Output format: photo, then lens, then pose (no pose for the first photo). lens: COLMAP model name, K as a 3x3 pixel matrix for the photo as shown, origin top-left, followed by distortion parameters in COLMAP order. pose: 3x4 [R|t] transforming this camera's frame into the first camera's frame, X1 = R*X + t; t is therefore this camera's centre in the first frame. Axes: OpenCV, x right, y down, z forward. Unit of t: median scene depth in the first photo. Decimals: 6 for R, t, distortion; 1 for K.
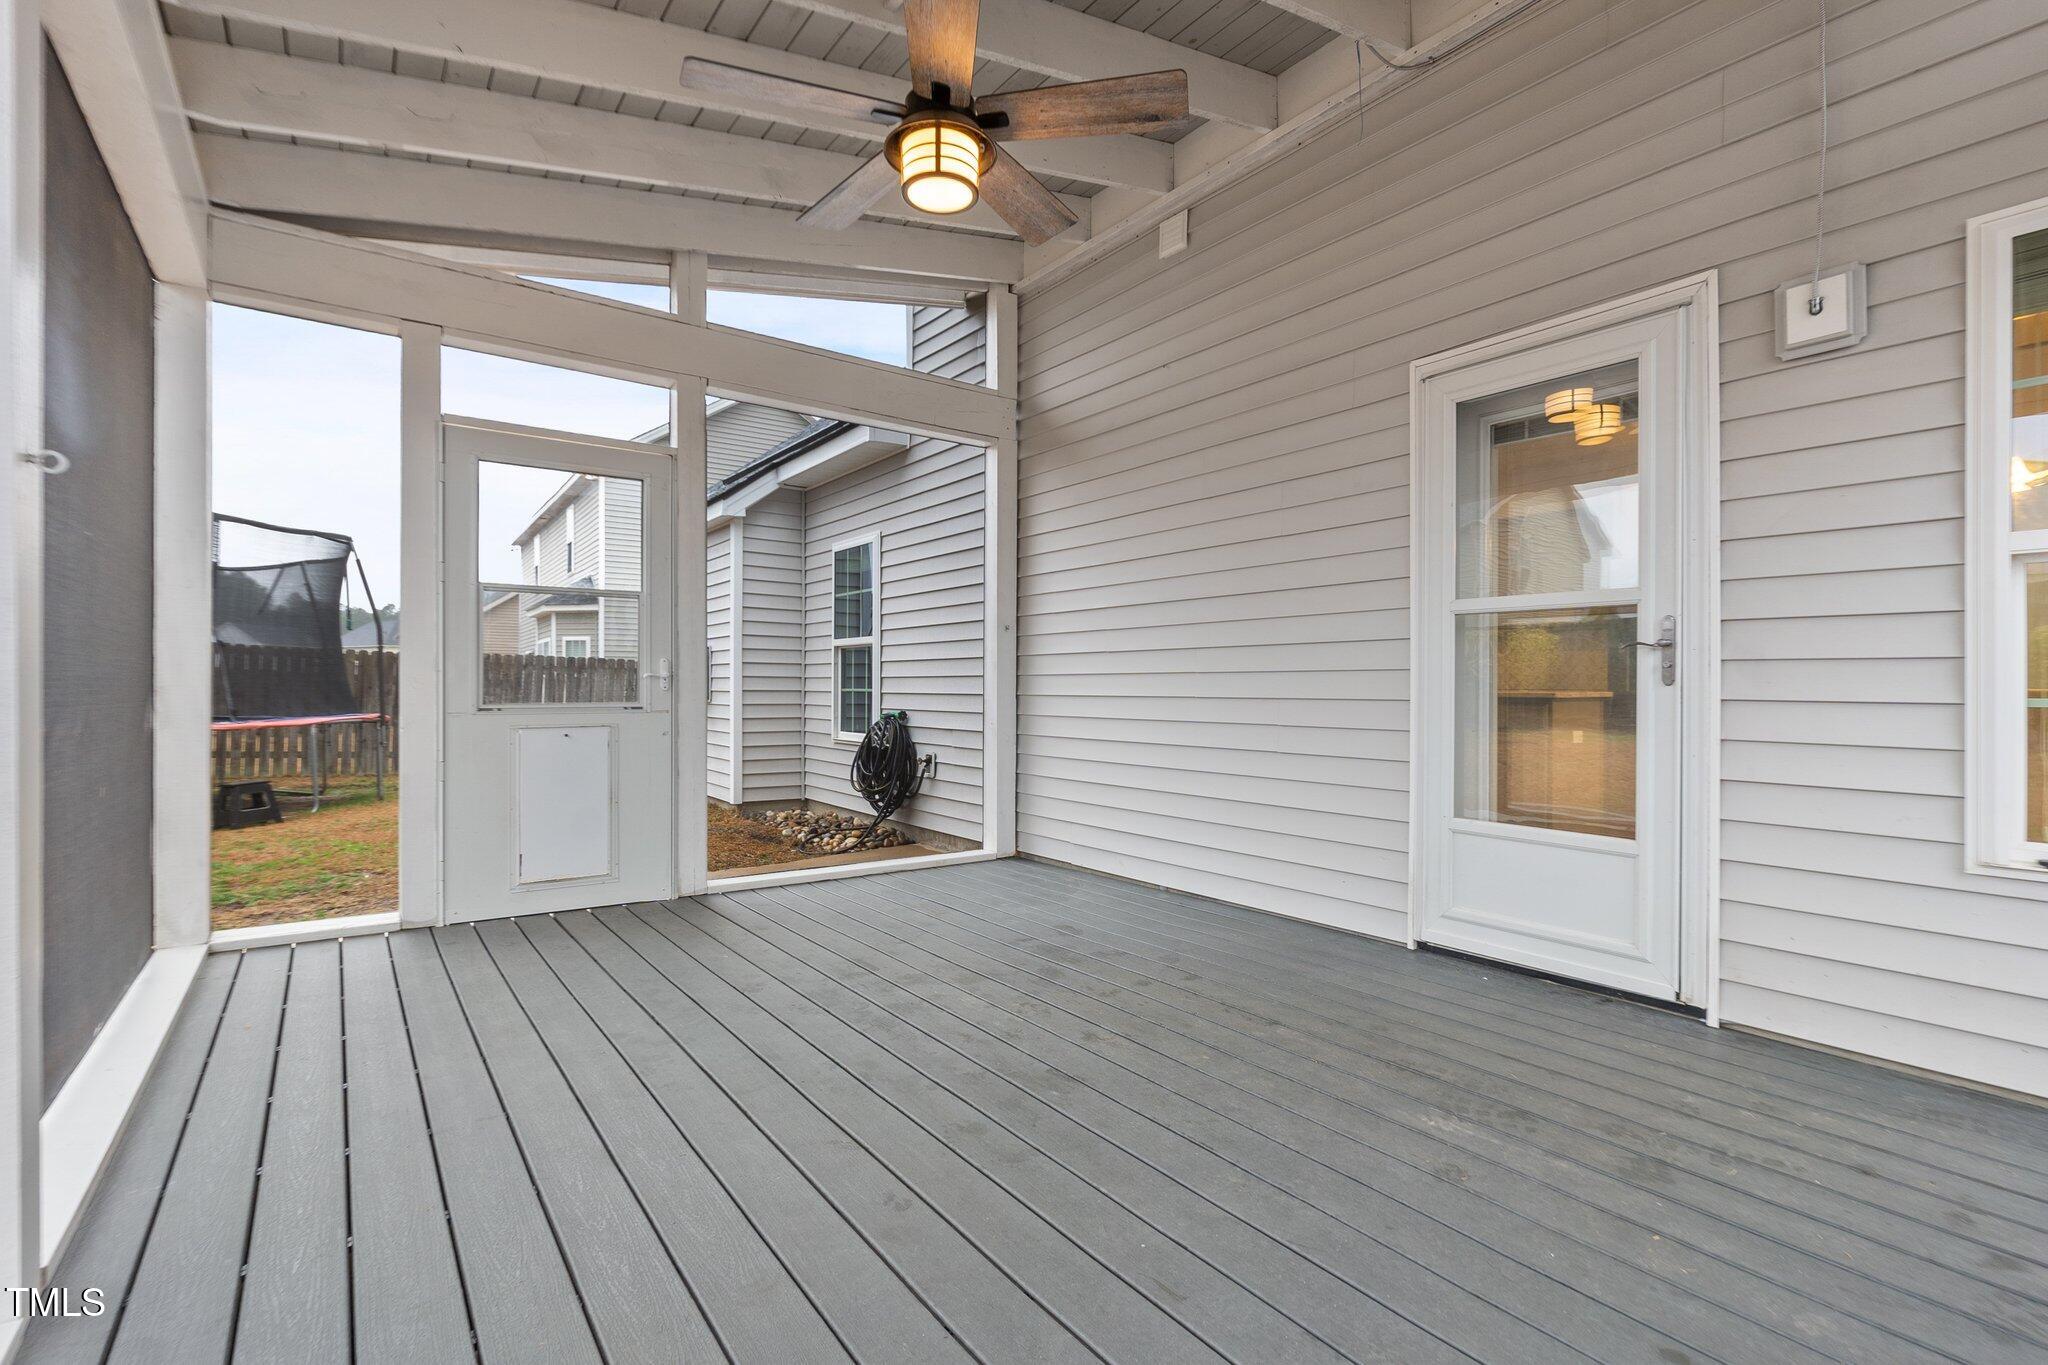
lens RADIAL K [[937.3, 0, 1024.0], [0, 937.3, 682.5], [0, 0, 1]] dist [0.011432, 0.000019]
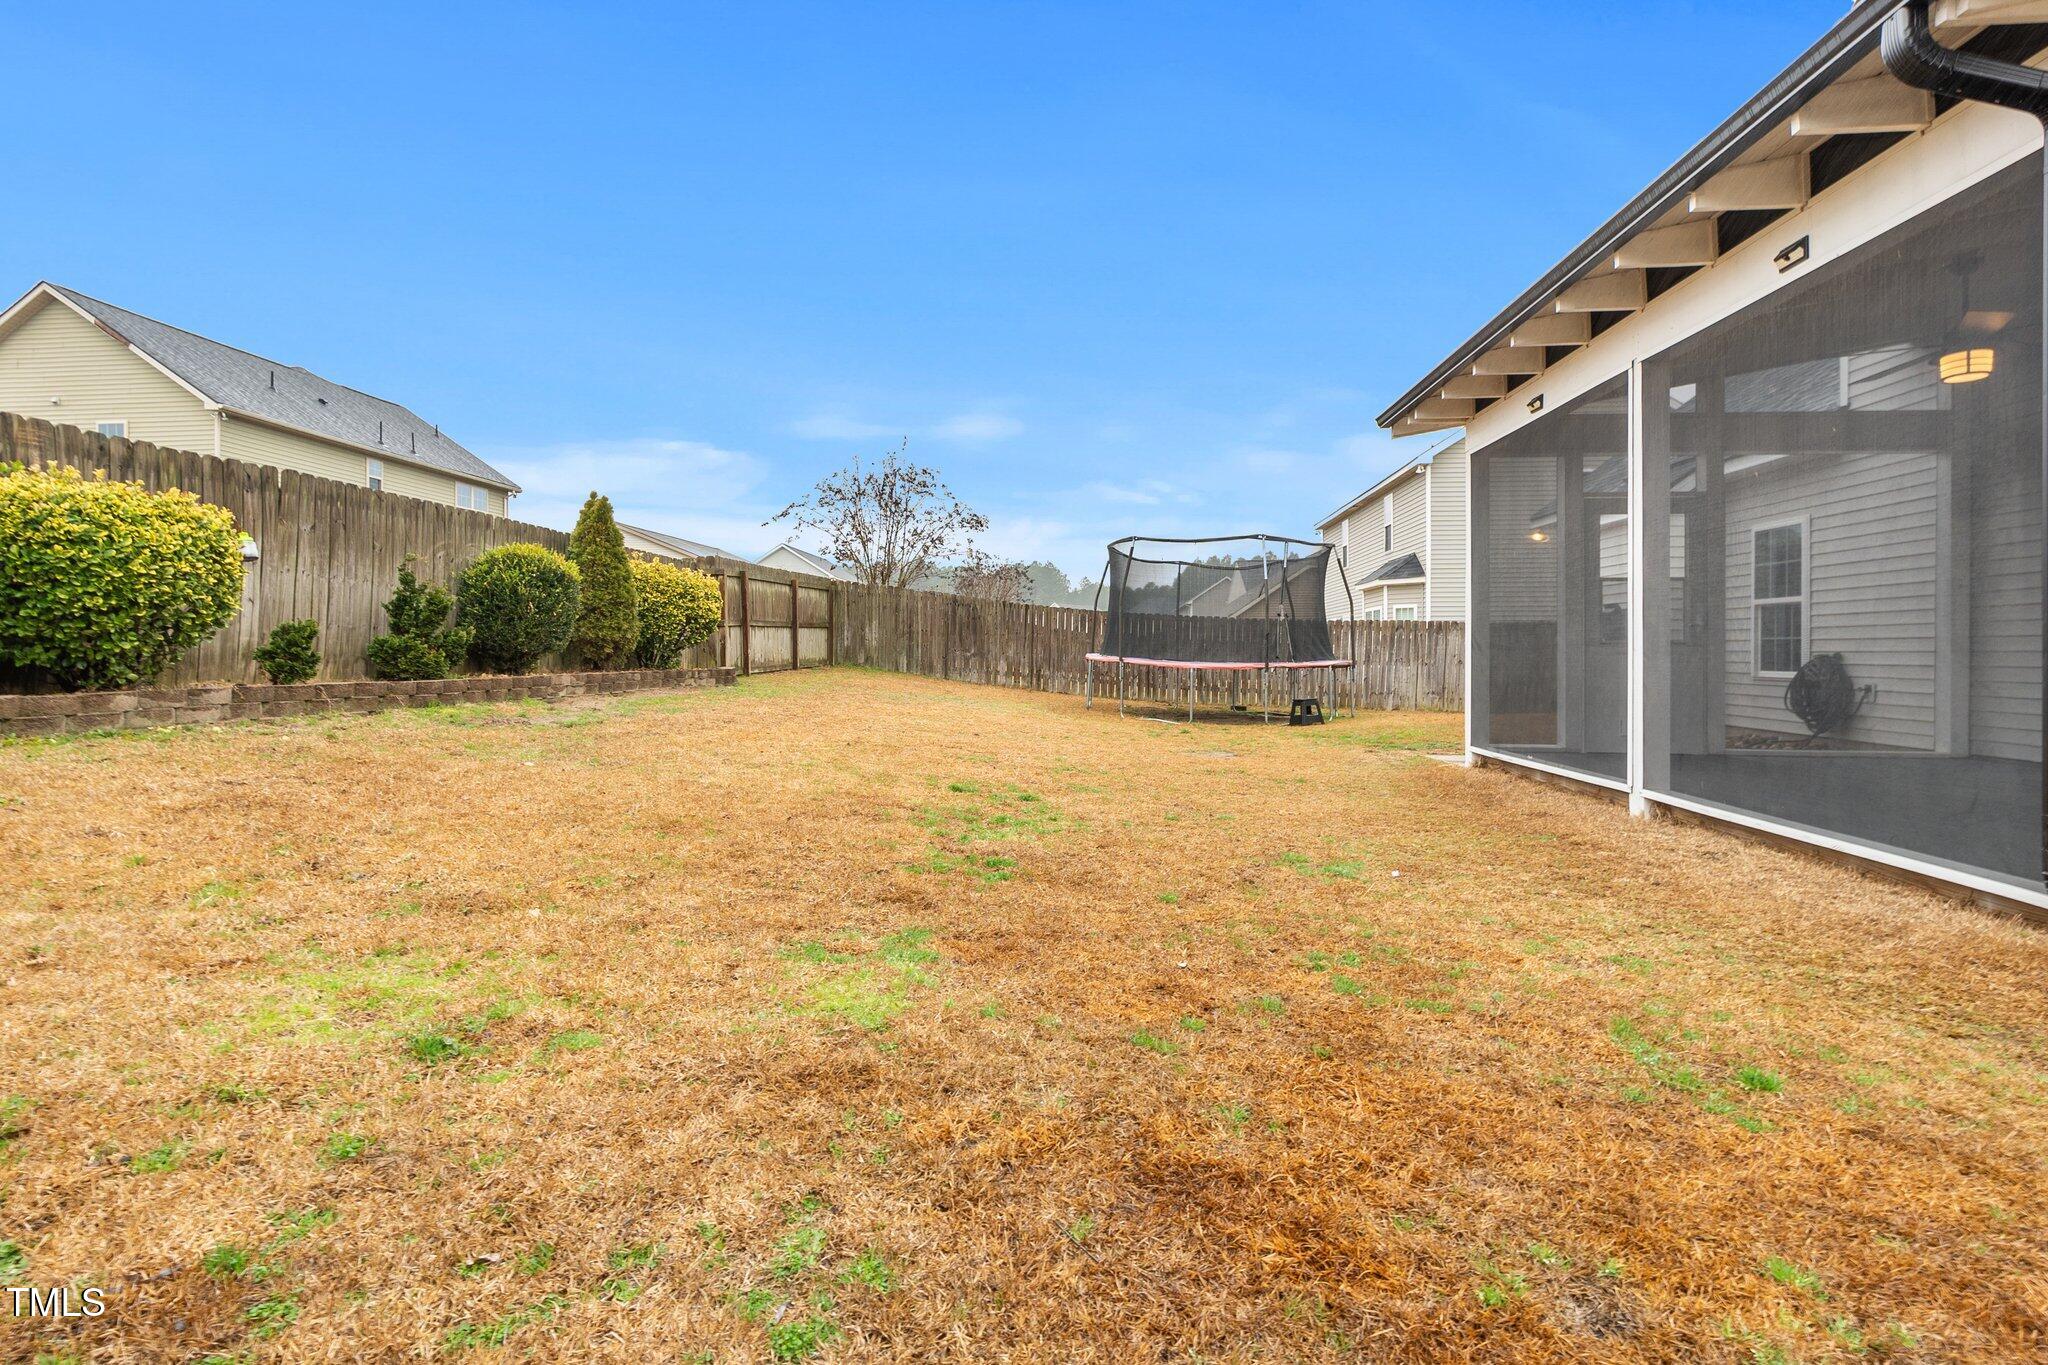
lens RADIAL K [[965.4, 0, 1018.2], [0, 965.4, 654.0], [0, 0, 1]] dist [-0.003917, -0.000099]
pose [[0.749887, 0.001356, -0.661564, -0.095822], [0.001798, 0.999990, 0.004087, 0.024120], [0.661563, -0.004254, 0.749877, -0.734773]]
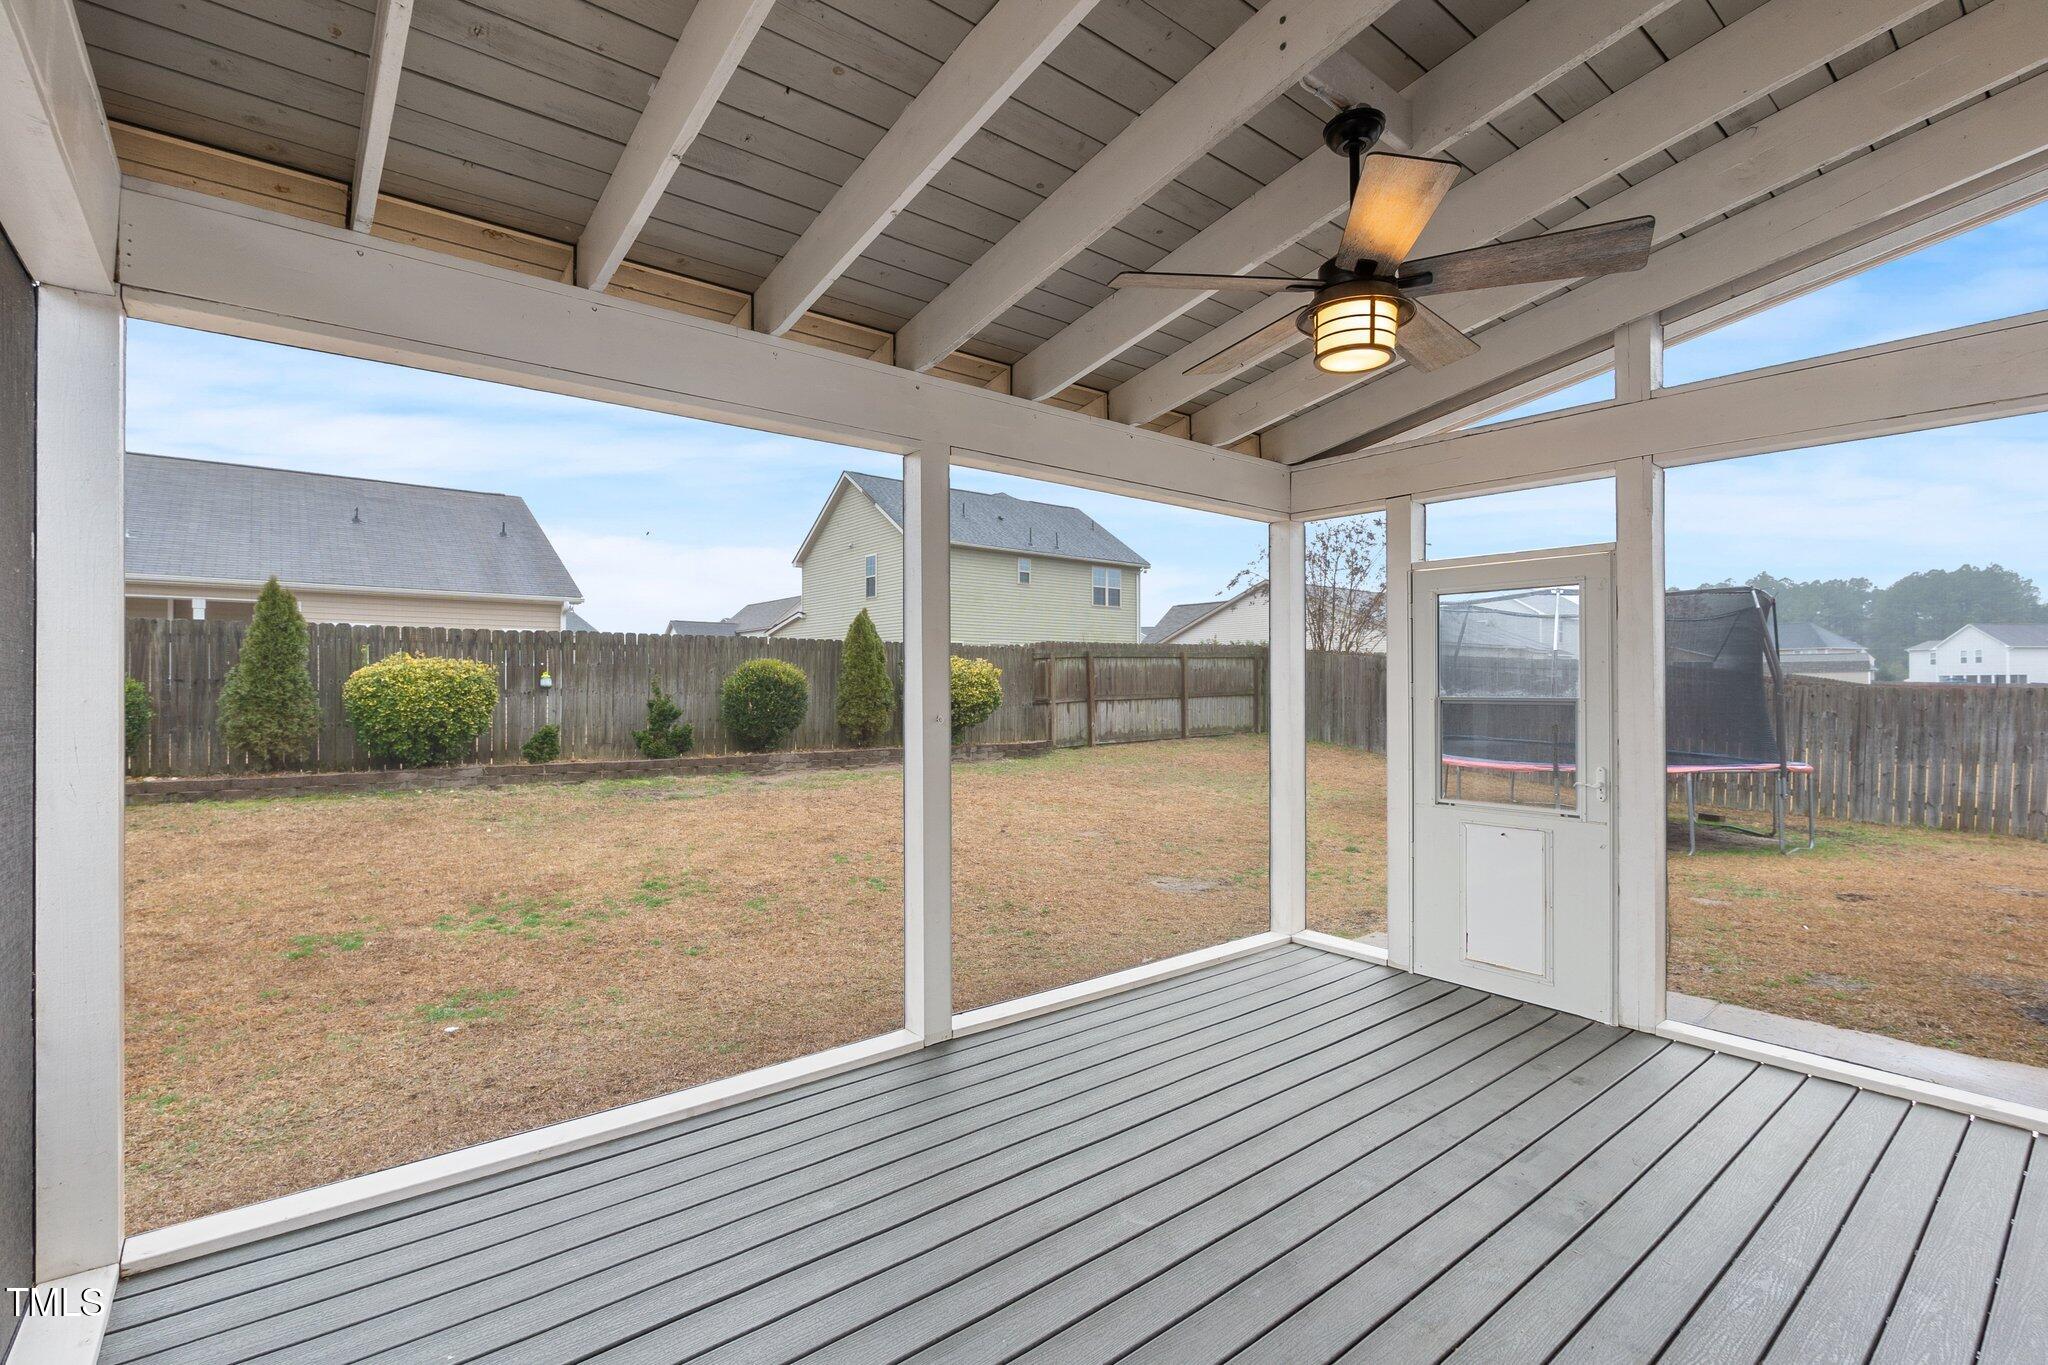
lens RADIAL K [[937.9, 0, 1024.0], [0, 937.9, 682.5], [0, 0, 1]] dist [-0.020625, -0.000133]
pose [[0.048498, -0.004757, -0.998812, 0.338697], [0.002330, 0.999986, -0.004650, -0.070129], [0.998821, -0.002101, 0.048508, 0.244051]]
